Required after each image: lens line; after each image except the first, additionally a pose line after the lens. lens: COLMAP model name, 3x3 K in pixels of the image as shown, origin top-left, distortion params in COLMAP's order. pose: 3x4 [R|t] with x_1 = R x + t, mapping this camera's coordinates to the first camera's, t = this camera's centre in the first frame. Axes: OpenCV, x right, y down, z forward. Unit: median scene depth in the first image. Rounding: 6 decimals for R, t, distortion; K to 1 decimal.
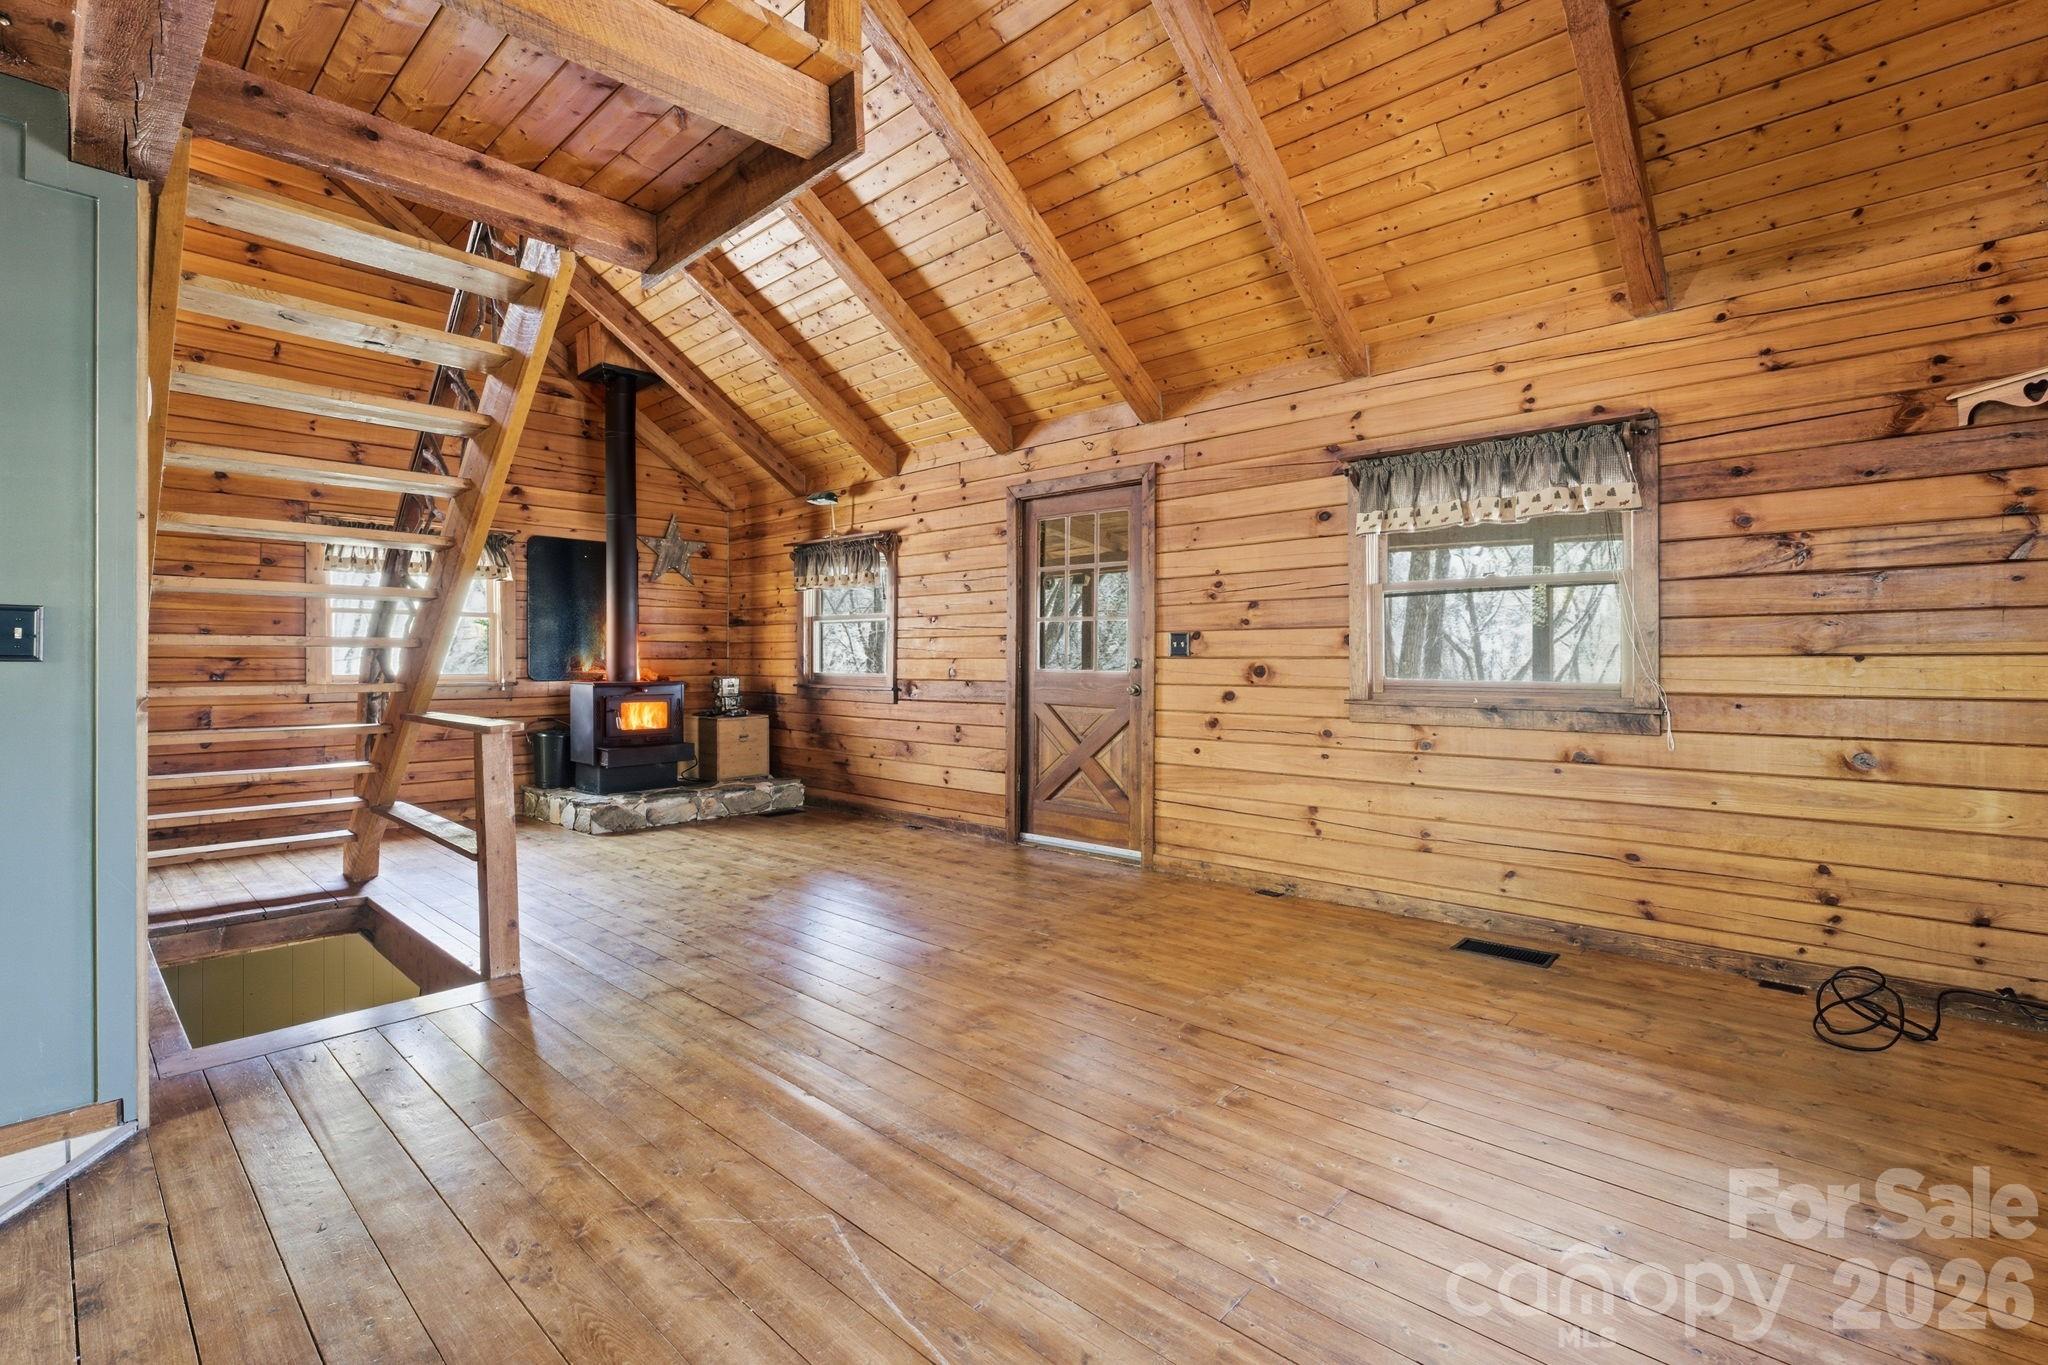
lens RADIAL K [[902.3, 0, 1036.4], [0, 902.3, 656.5], [0, 0, 1]] dist [-0.002414, 0.000458]
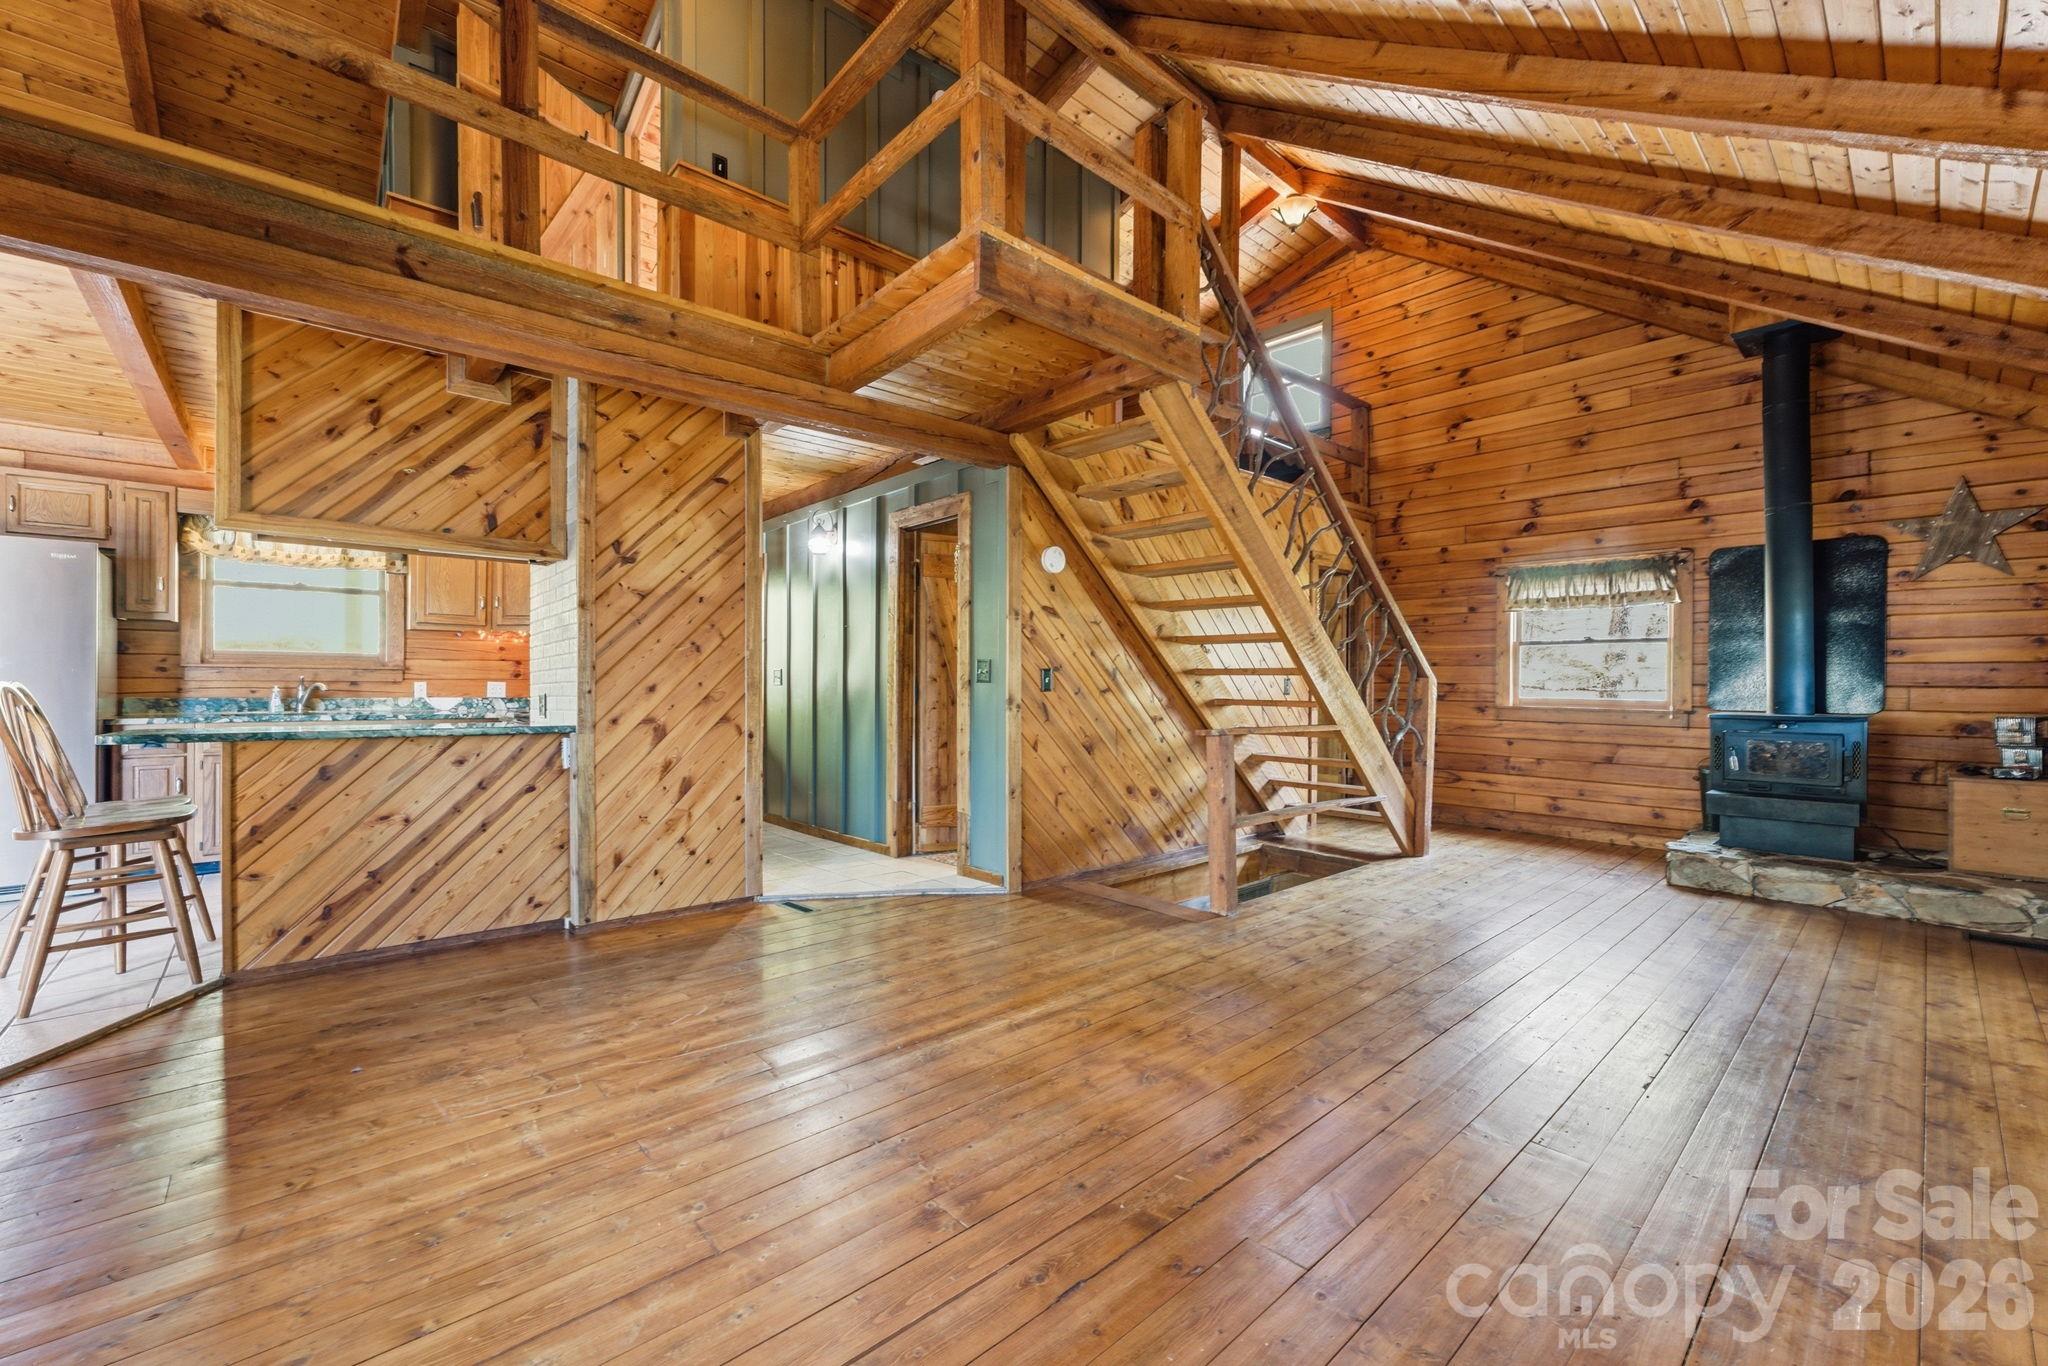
lens RADIAL K [[842.7, 0, 1043.3], [0, 842.7, 681.1], [0, 0, 1]] dist [-0.000409, 0.000468]
pose [[-0.088825, -0.002297, -0.996045, 0.415657], [-0.004454, 0.999988, -0.001909, 0.002794], [0.996037, 0.004267, -0.088834, 0.496960]]
